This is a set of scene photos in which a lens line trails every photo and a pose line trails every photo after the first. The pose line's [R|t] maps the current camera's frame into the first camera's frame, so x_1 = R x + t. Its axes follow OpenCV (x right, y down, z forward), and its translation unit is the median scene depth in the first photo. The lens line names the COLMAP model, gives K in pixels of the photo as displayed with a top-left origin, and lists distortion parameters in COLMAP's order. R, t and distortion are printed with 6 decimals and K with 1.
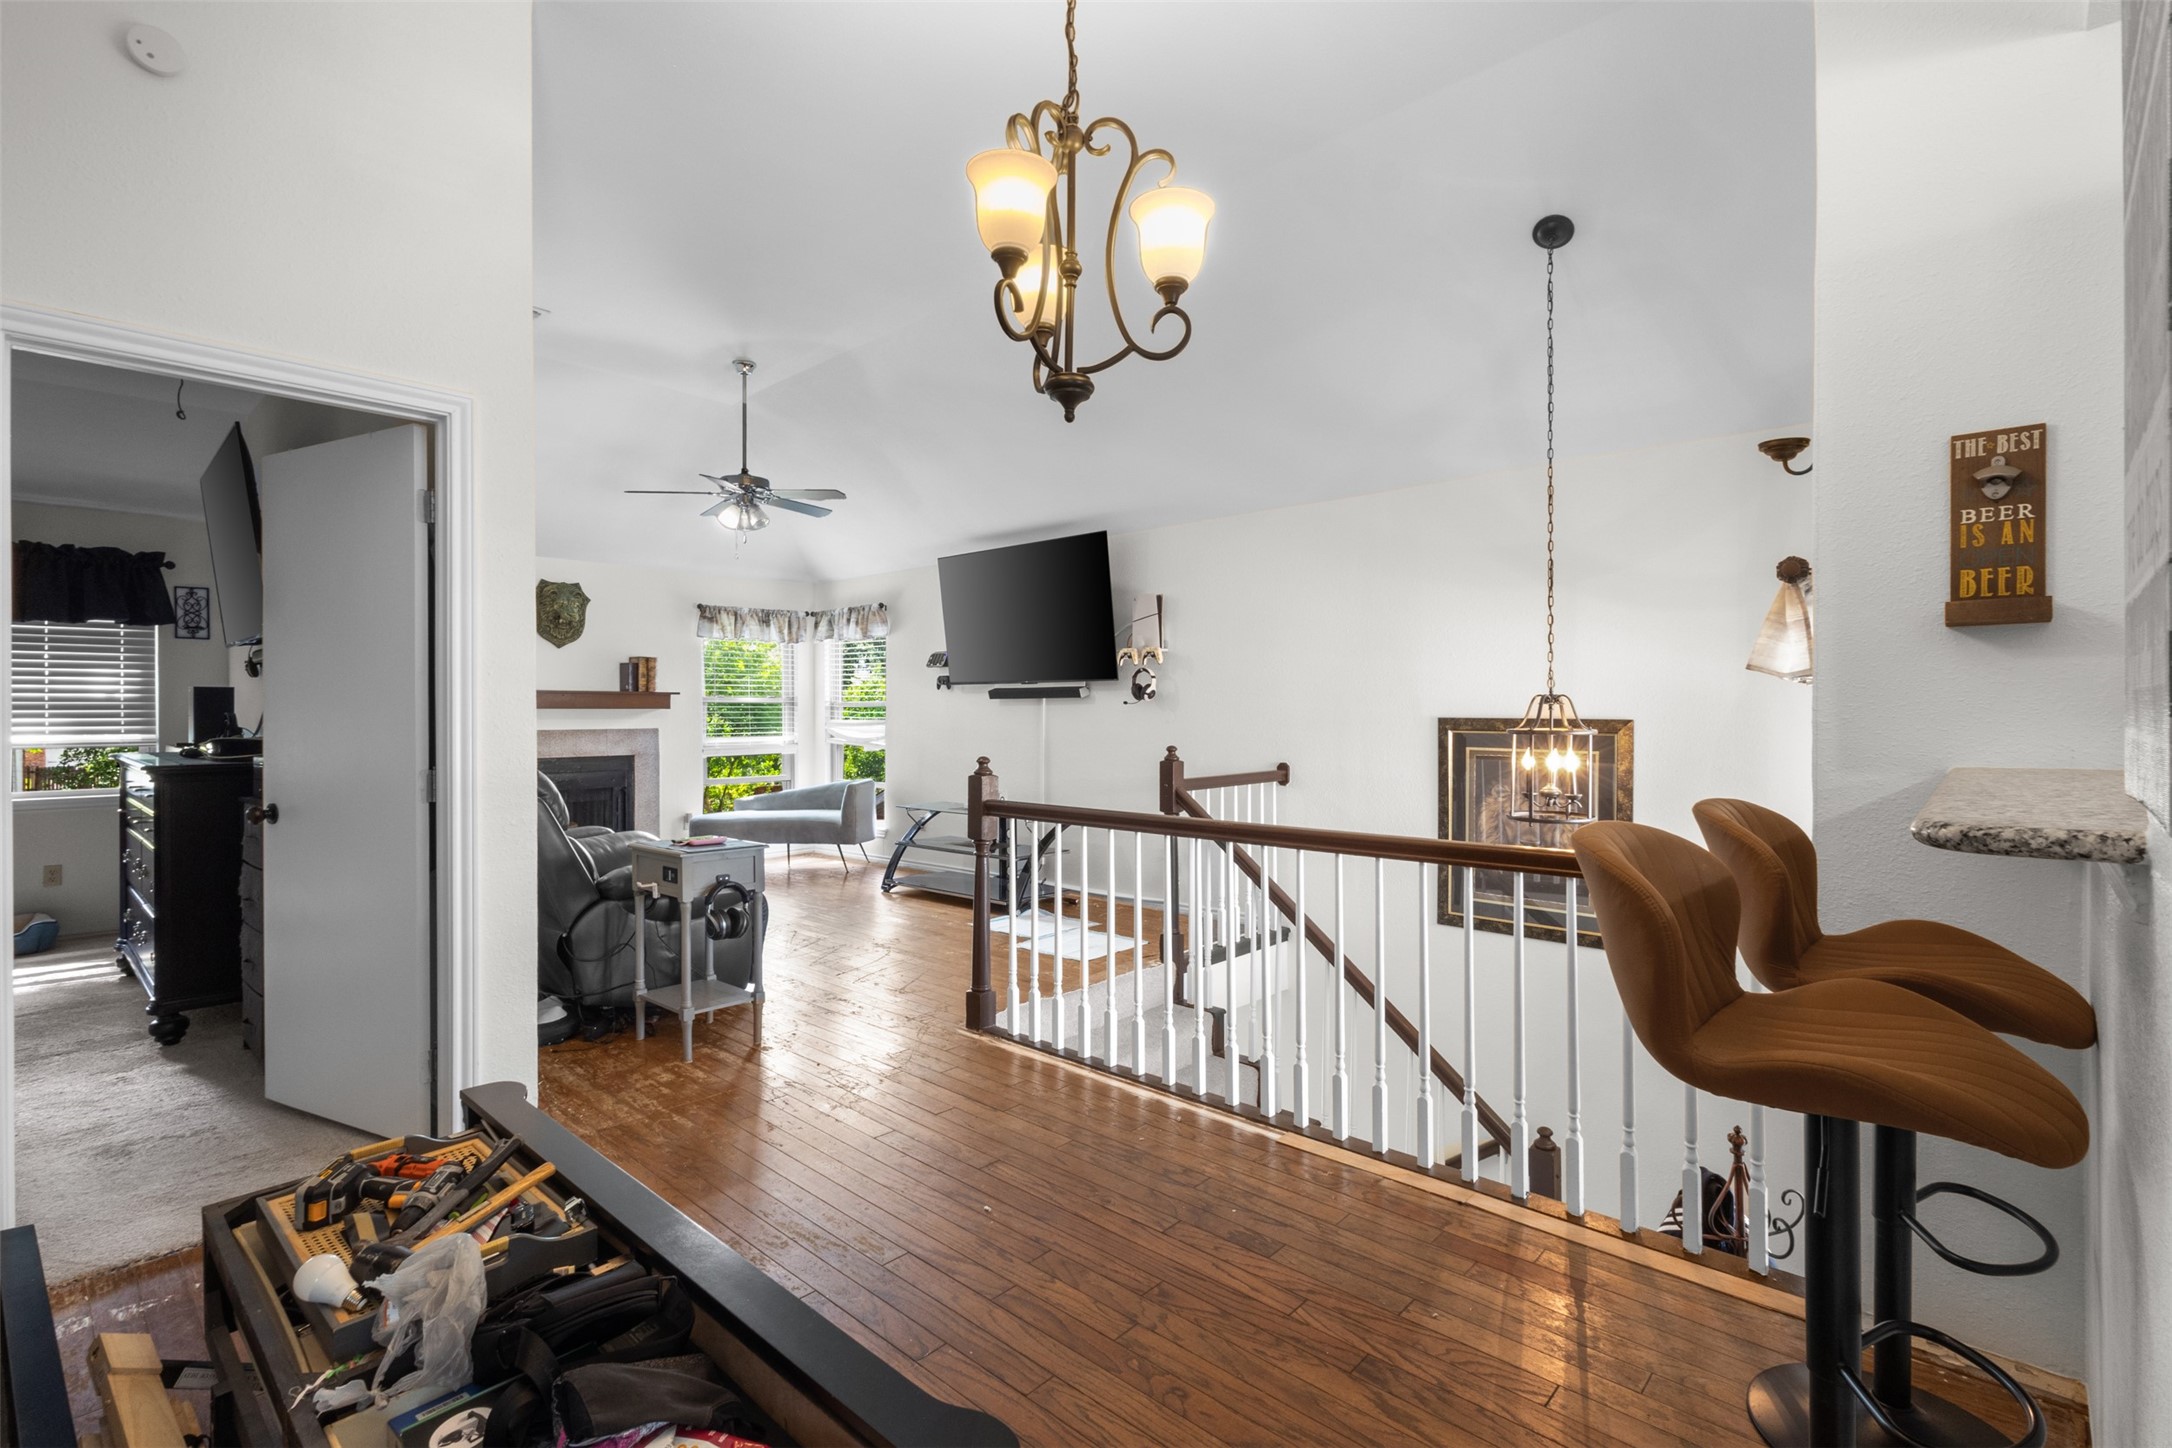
lens RADIAL K [[1012.1, 0, 1090.3], [0, 1012.1, 704.3], [0, 0, 1]] dist [0.000874, 0.000084]
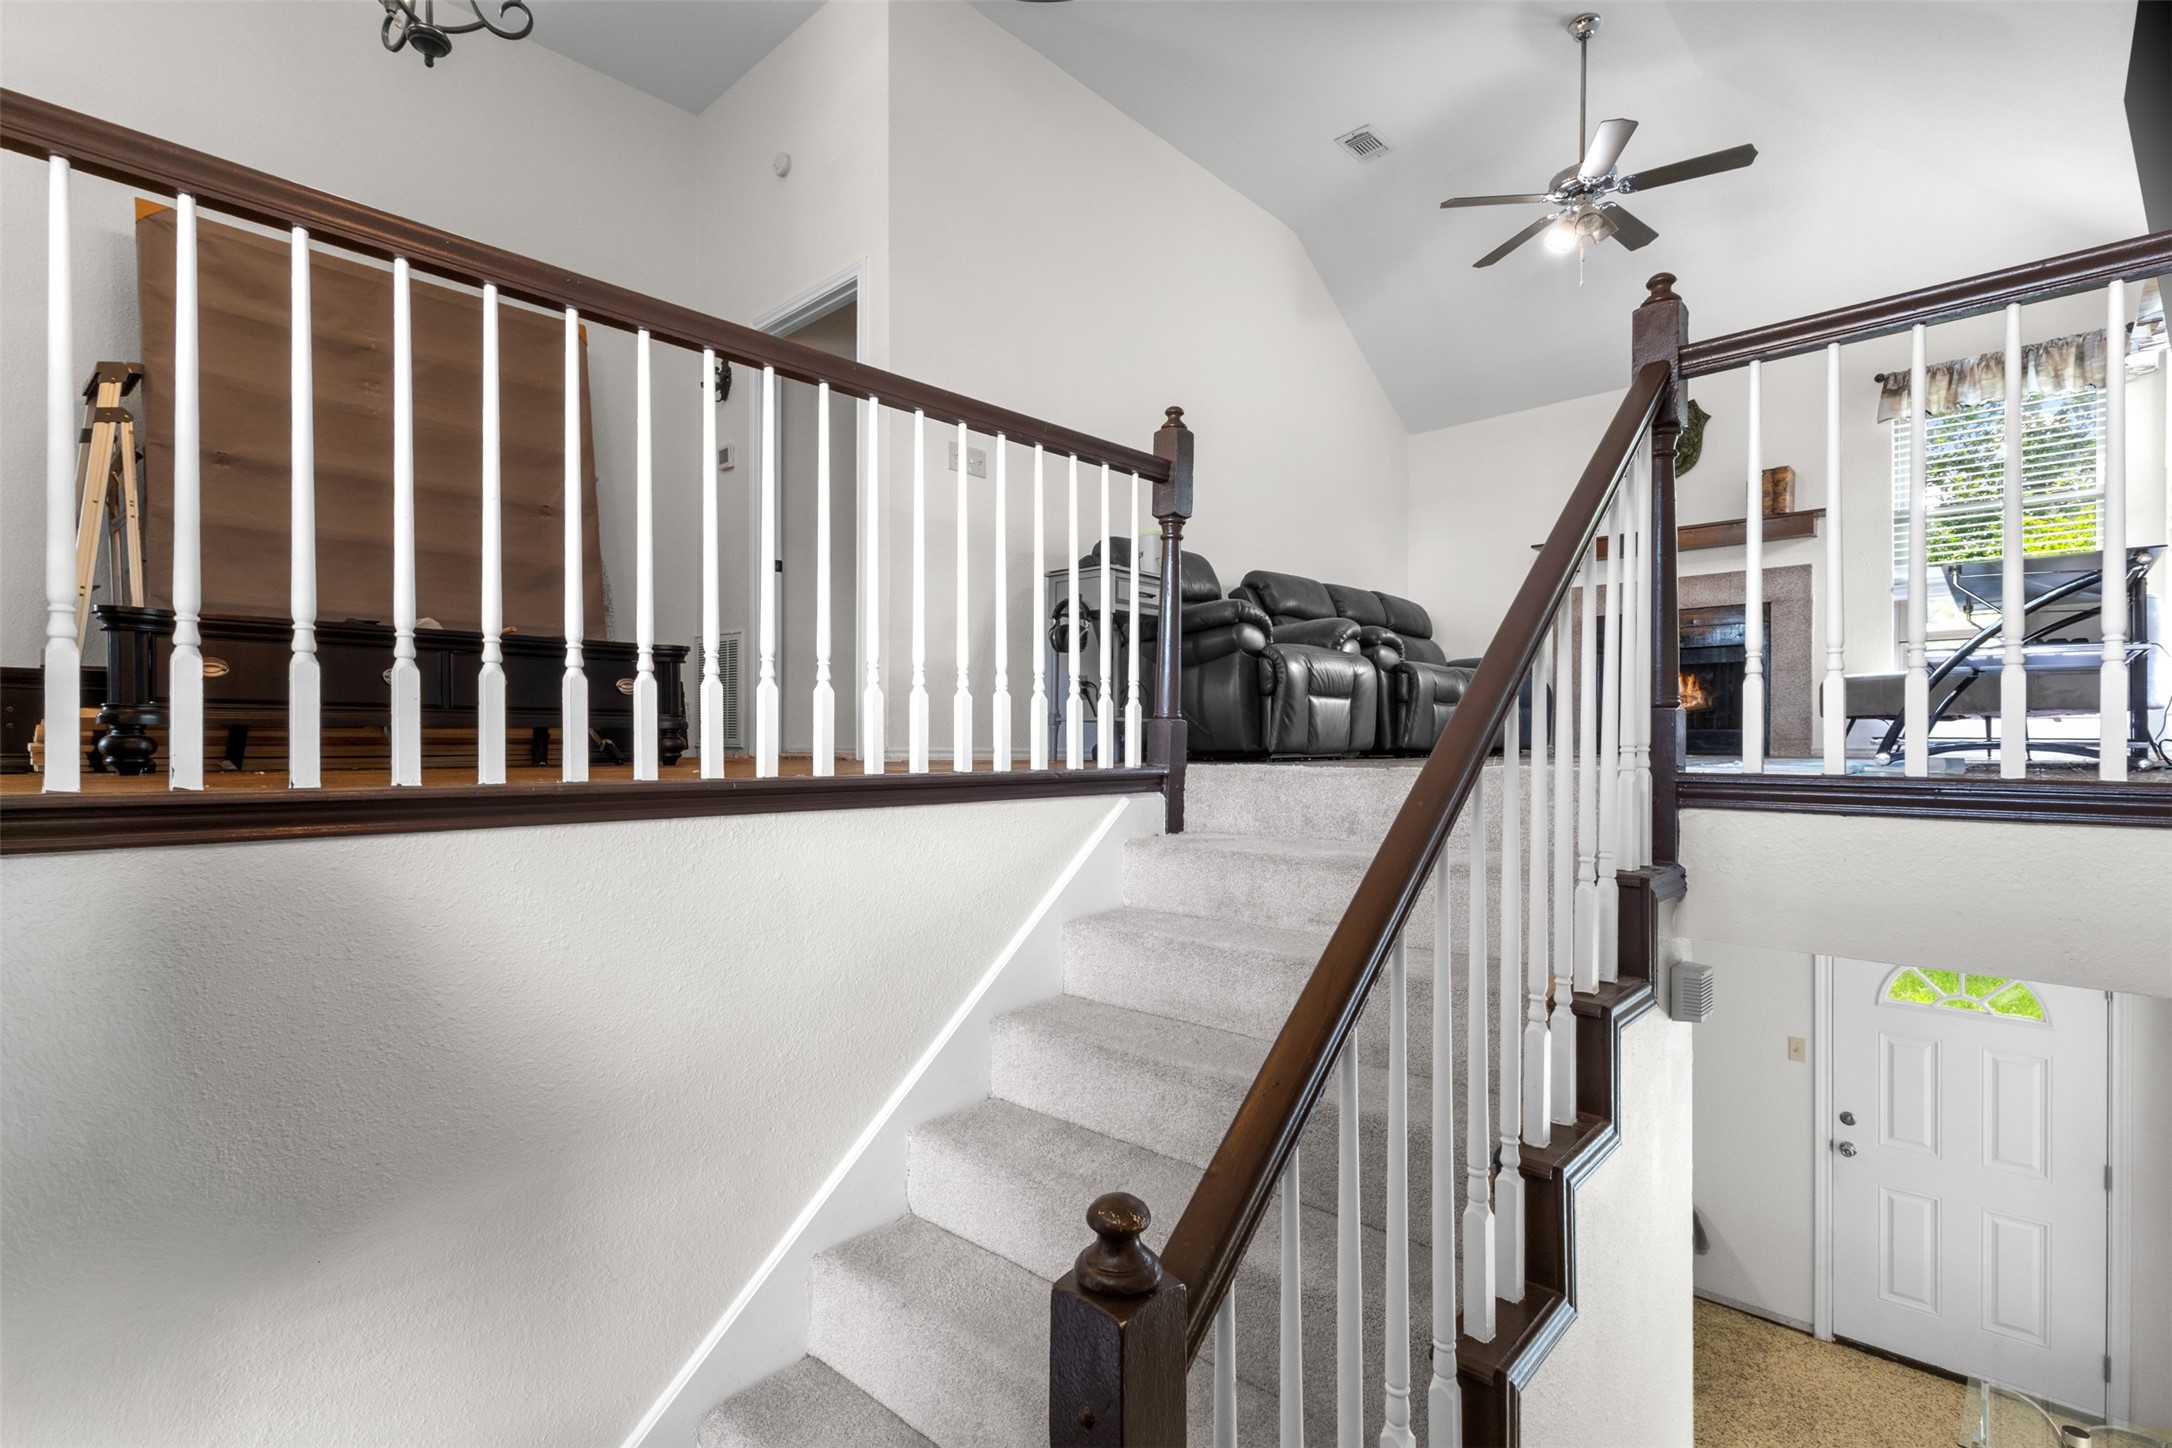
lens RADIAL K [[1016.9, 0, 1079.6], [0, 1016.9, 748.0], [0, 0, 1]] dist [0.001931, 0.000250]
pose [[-0.000018, 0.016617, -0.999862, 0.320923], [0.008524, 0.999826, 0.016616, 0.143076], [0.999964, -0.008523, -0.000160, 0.474939]]
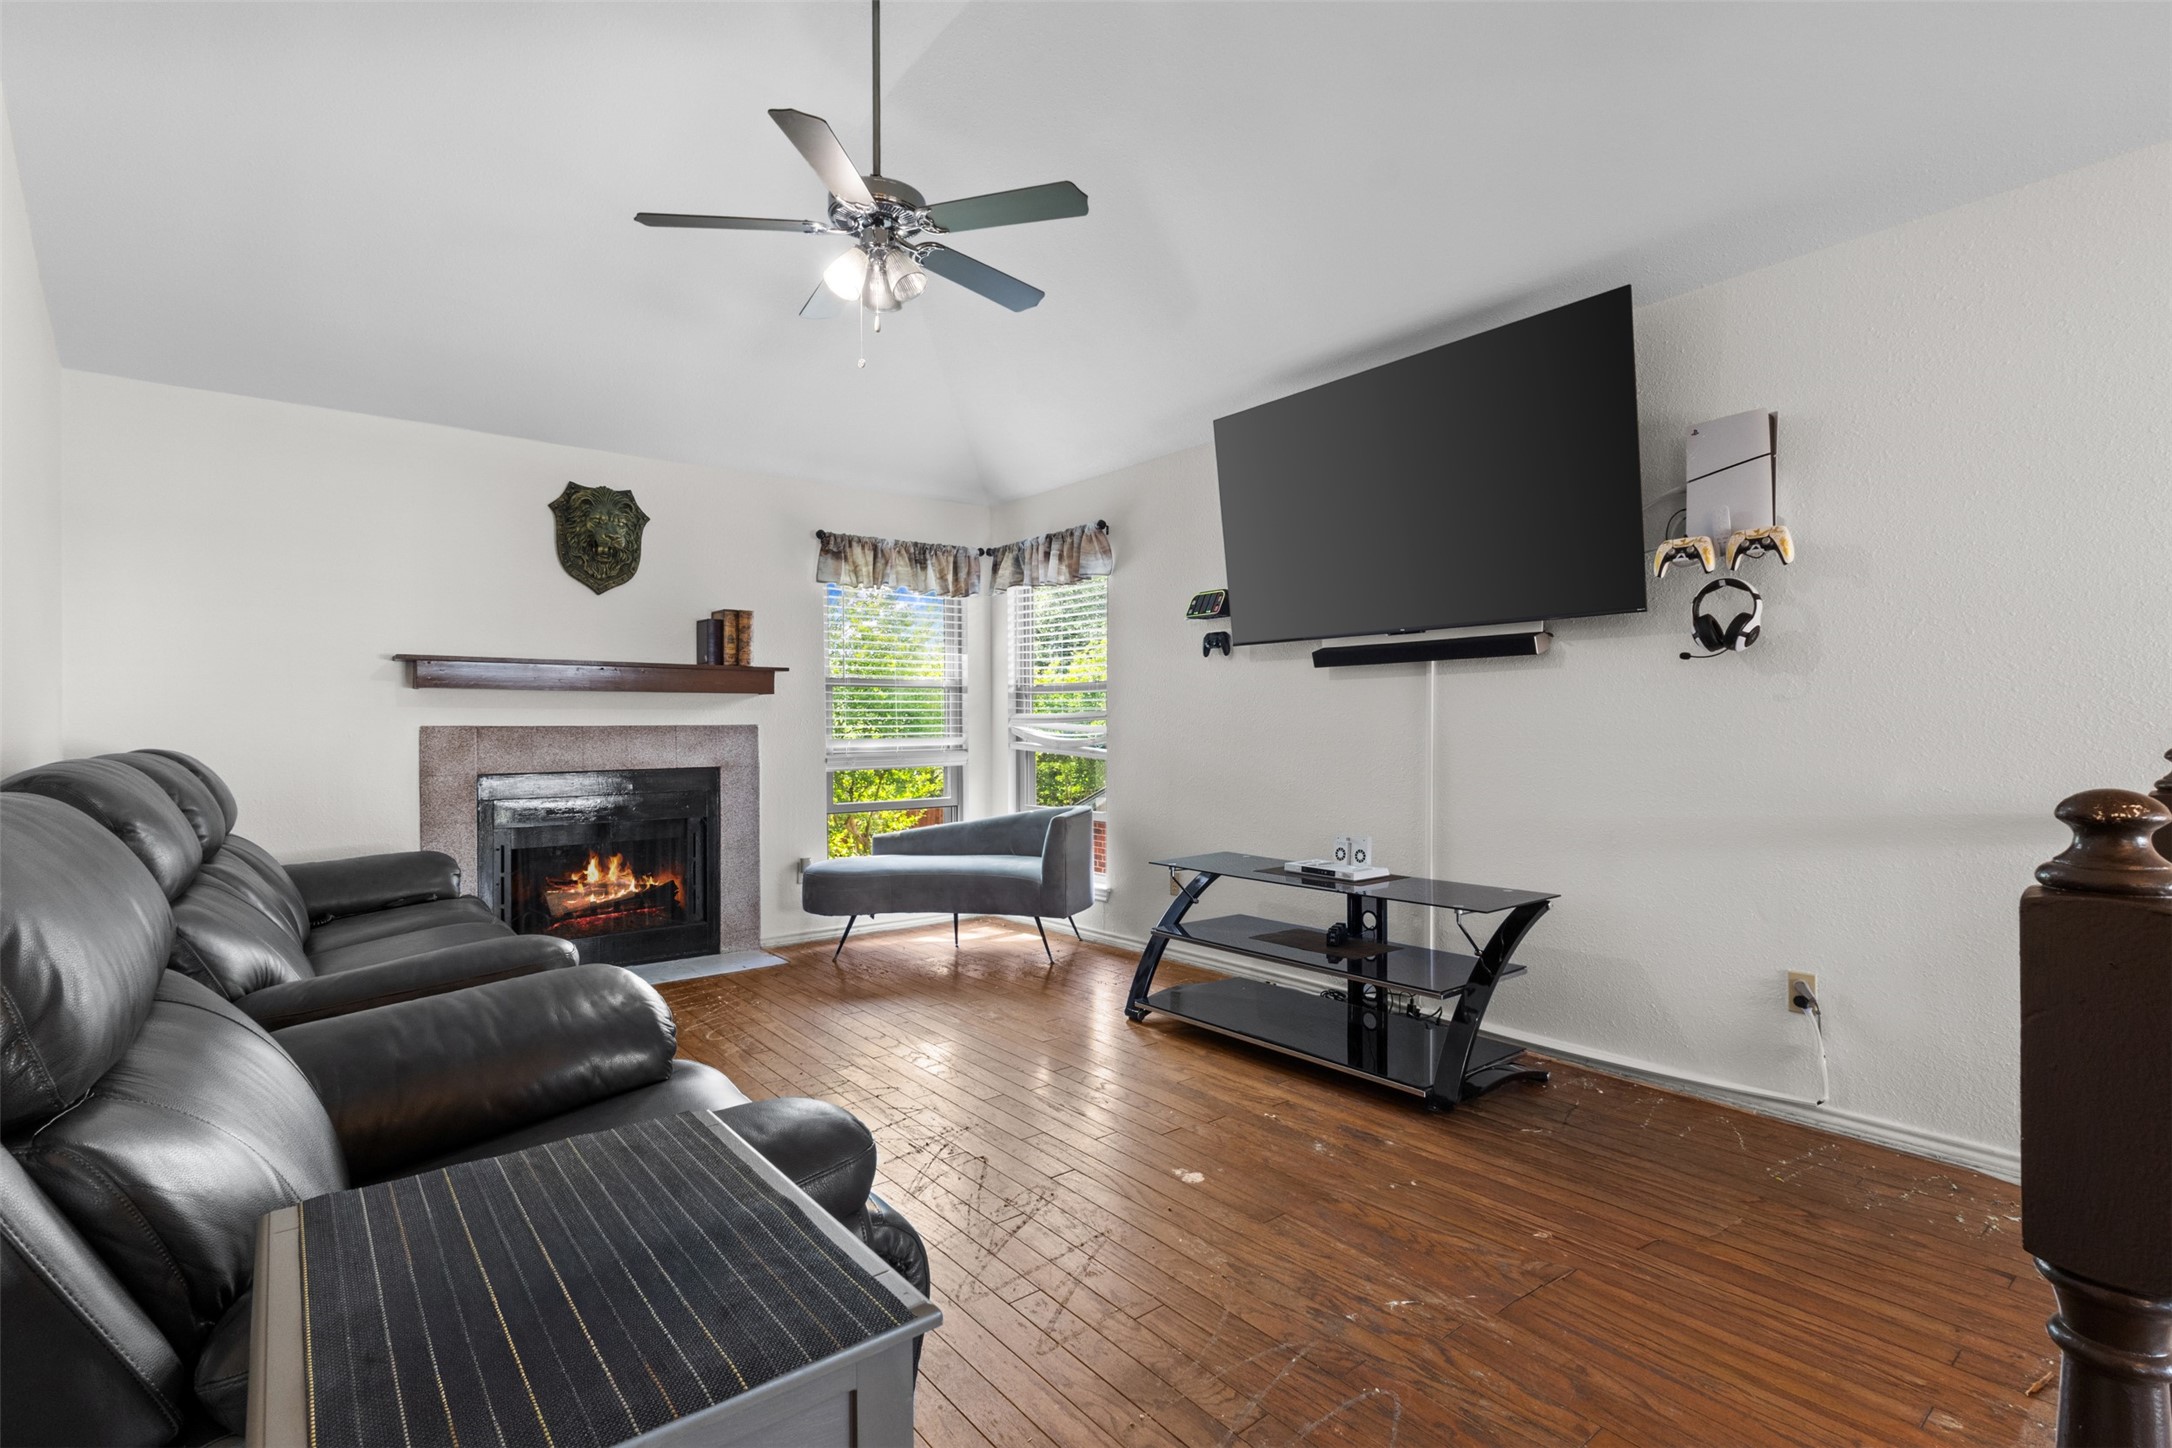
lens RADIAL K [[991.7, 0, 1093.6], [0, 991.7, 723.5], [0, 0, 1]] dist [-0.001477, 0.000203]
pose [[0.990294, -0.001534, -0.138978, -0.133100], [0.002248, 0.999985, 0.004982, 0.020634], [0.138969, -0.005246, 0.990283, 0.418874]]
